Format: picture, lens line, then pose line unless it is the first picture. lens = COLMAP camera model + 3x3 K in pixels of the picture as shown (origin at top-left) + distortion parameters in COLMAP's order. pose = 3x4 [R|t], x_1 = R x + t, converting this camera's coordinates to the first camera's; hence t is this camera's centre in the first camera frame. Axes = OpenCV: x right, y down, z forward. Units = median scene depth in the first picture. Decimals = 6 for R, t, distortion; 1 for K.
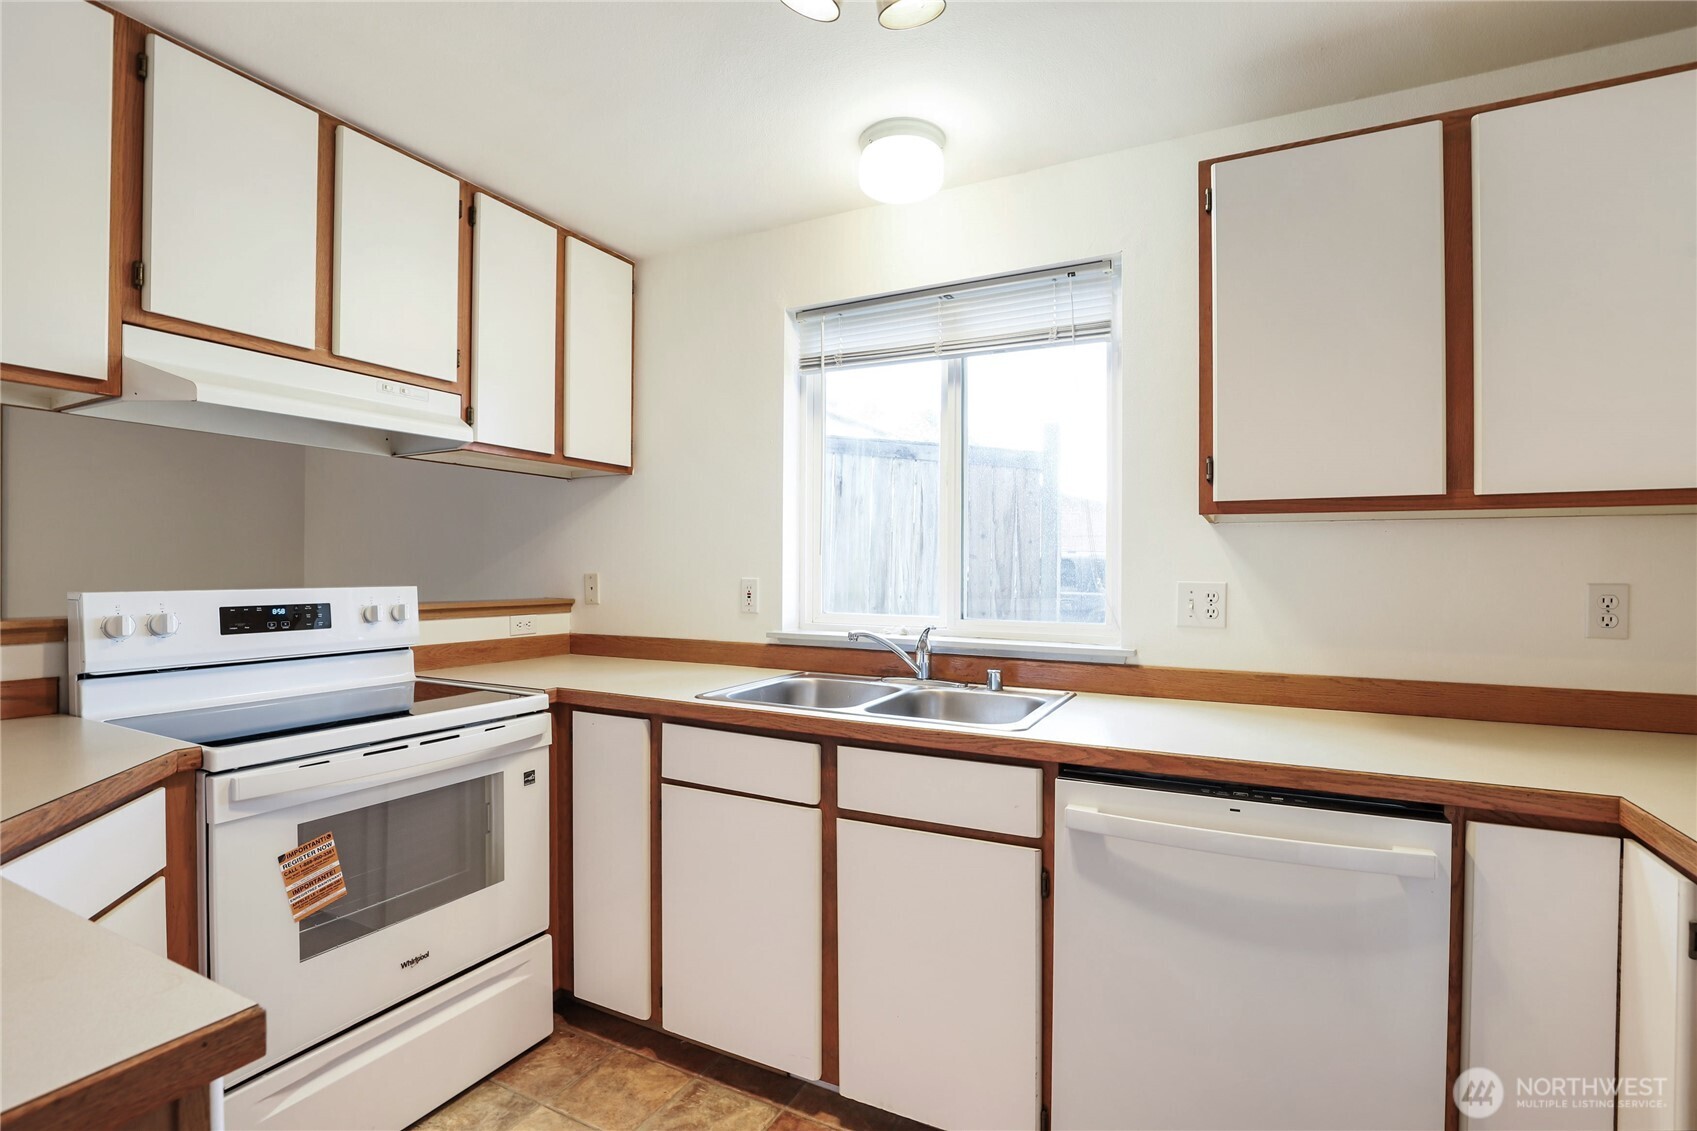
lens RADIAL K [[769.3, 0, 848.5], [0, 769.3, 565.5], [0, 0, 1]] dist [-0.045493, 0.008349]
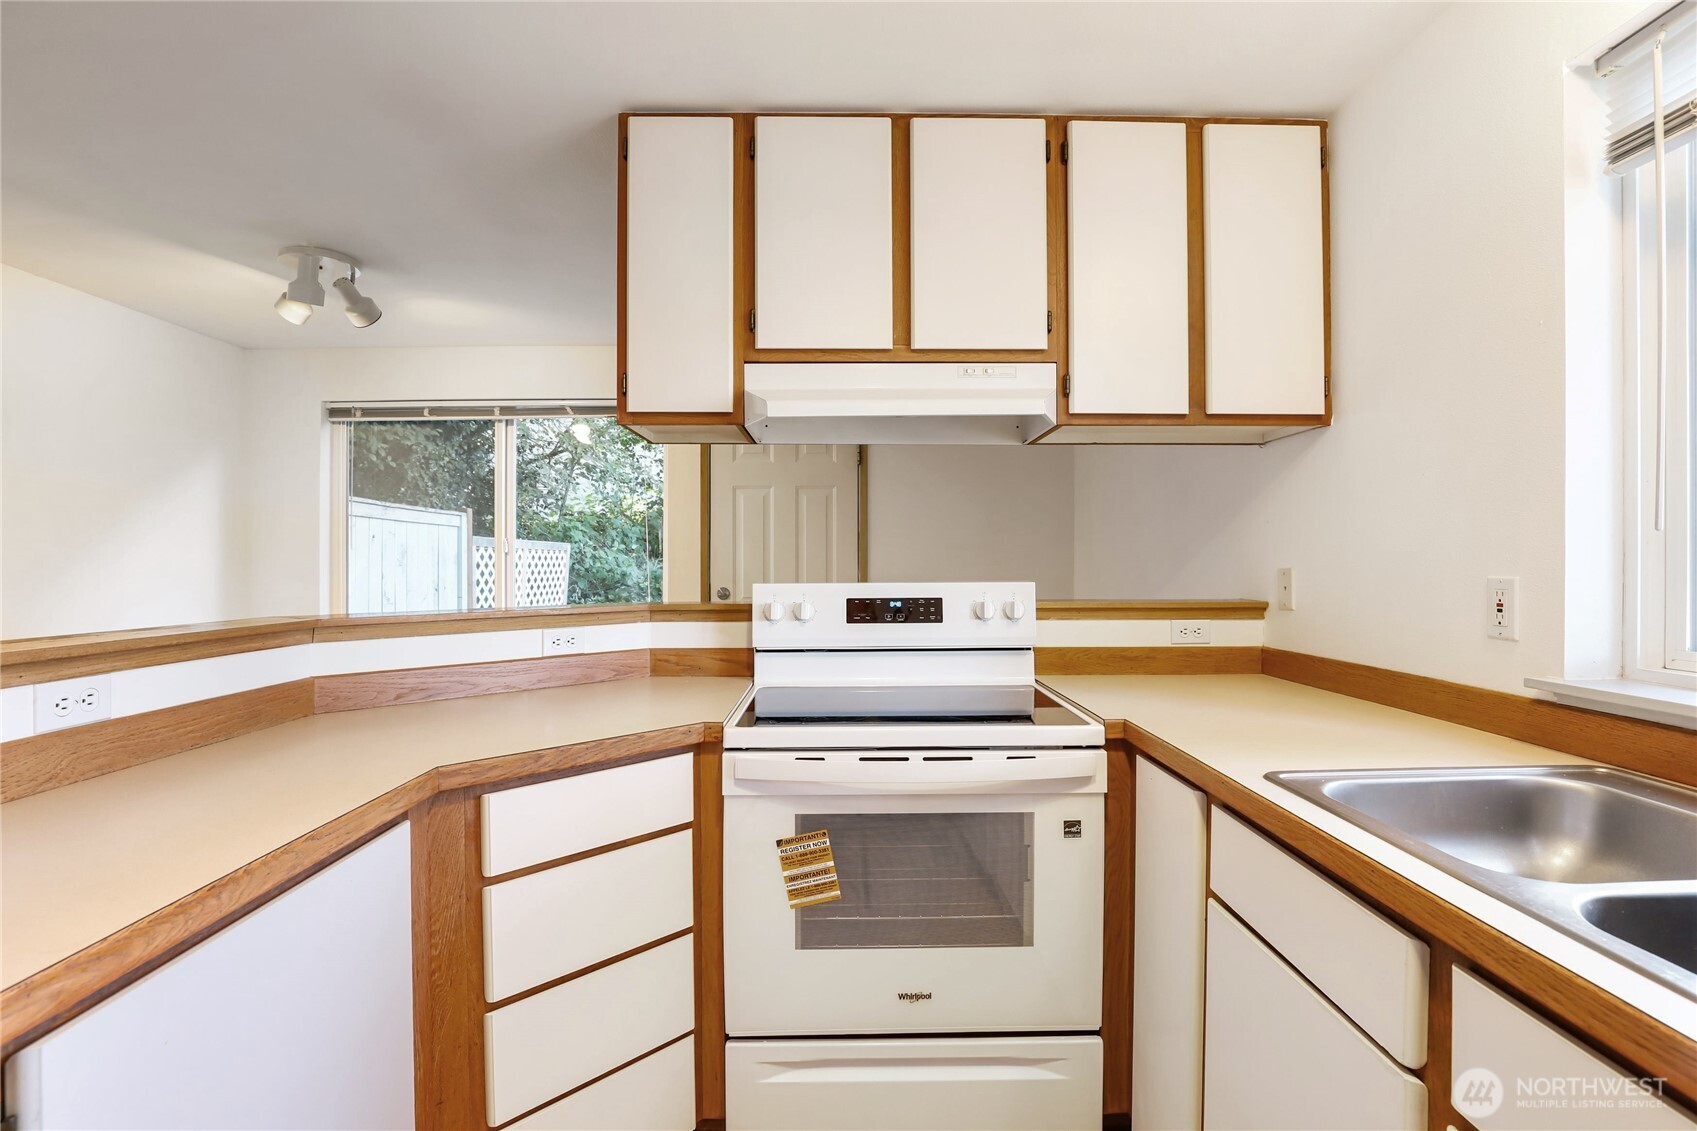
lens RADIAL K [[769.3, 0, 848.5], [0, 769.3, 565.5], [0, 0, 1]] dist [-0.045493, 0.008349]
pose [[0.475578, -0.003271, -0.879667, 0.163484], [0.009387, 0.999955, 0.001357, 0.004465], [0.879623, -0.008903, 0.475588, 0.427577]]
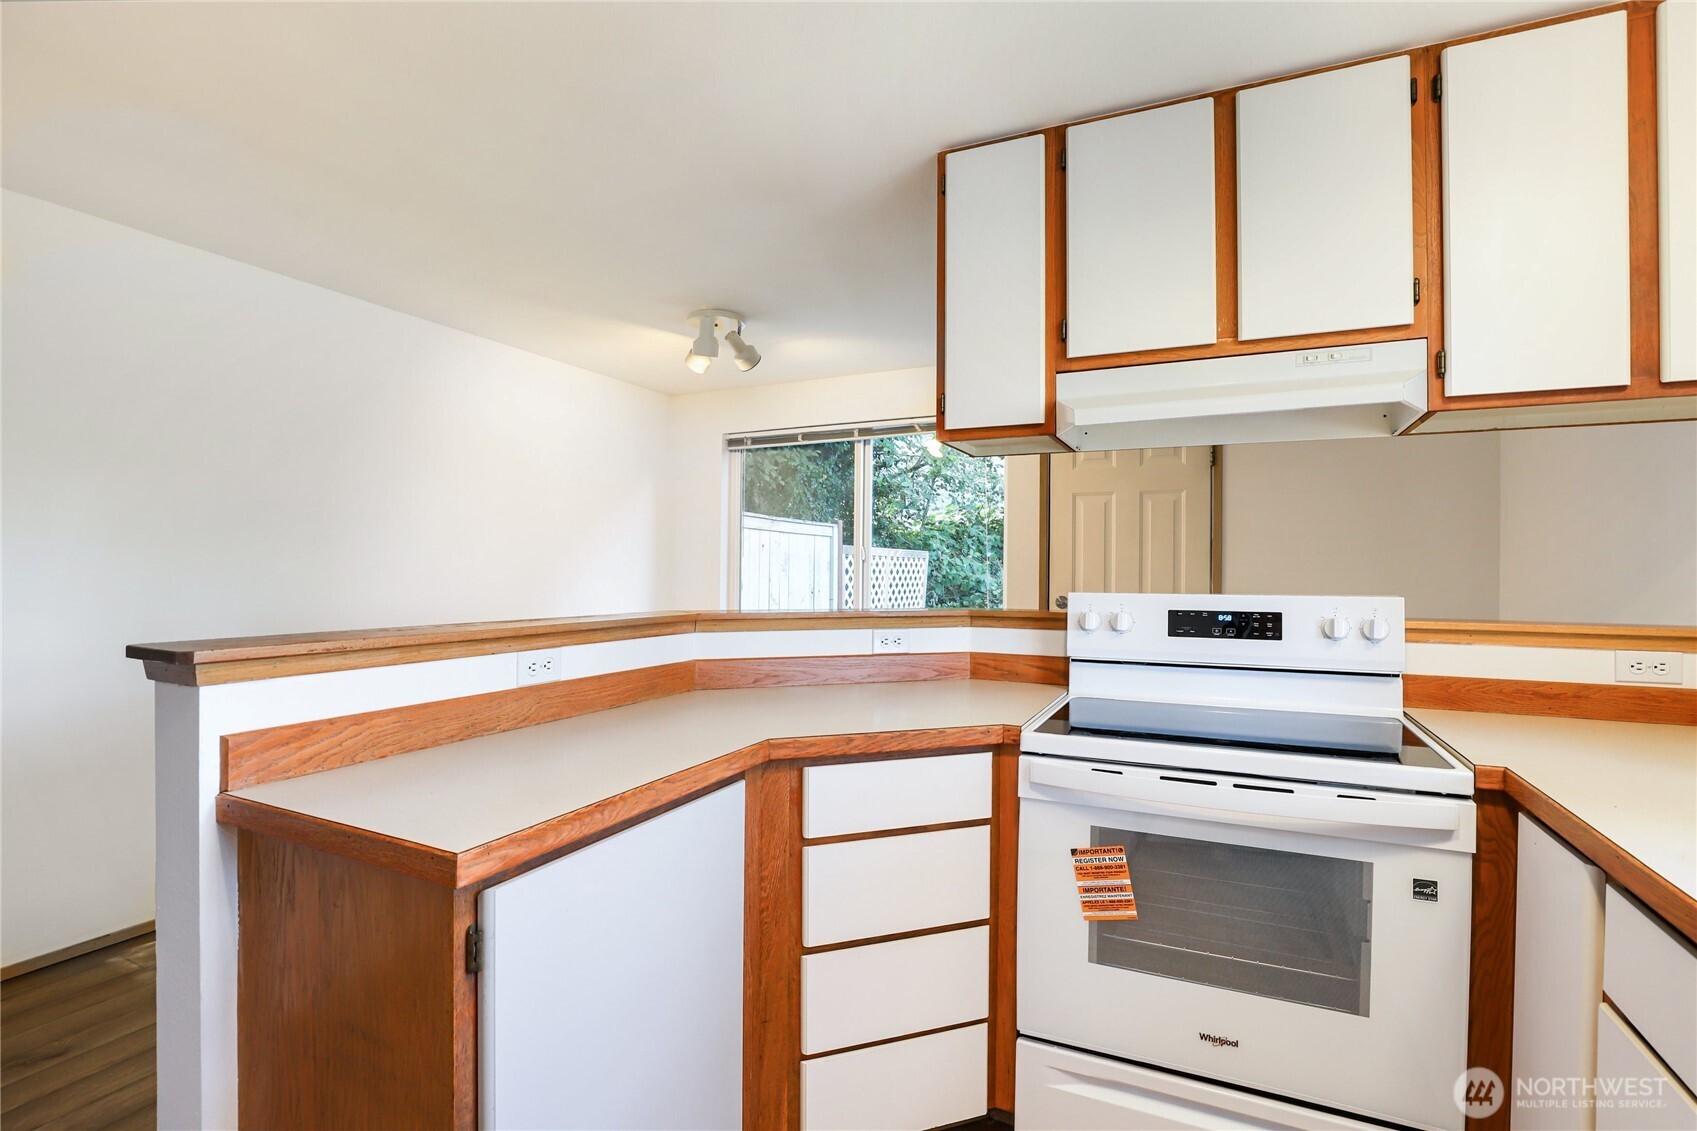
lens RADIAL K [[769.3, 0, 848.5], [0, 769.3, 565.5], [0, 0, 1]] dist [-0.045493, 0.008349]
pose [[0.036285, -0.010565, -0.999286, 0.214263], [-0.001754, 0.999942, -0.010635, 0.004448], [0.999340, 0.002139, 0.036264, 0.475234]]
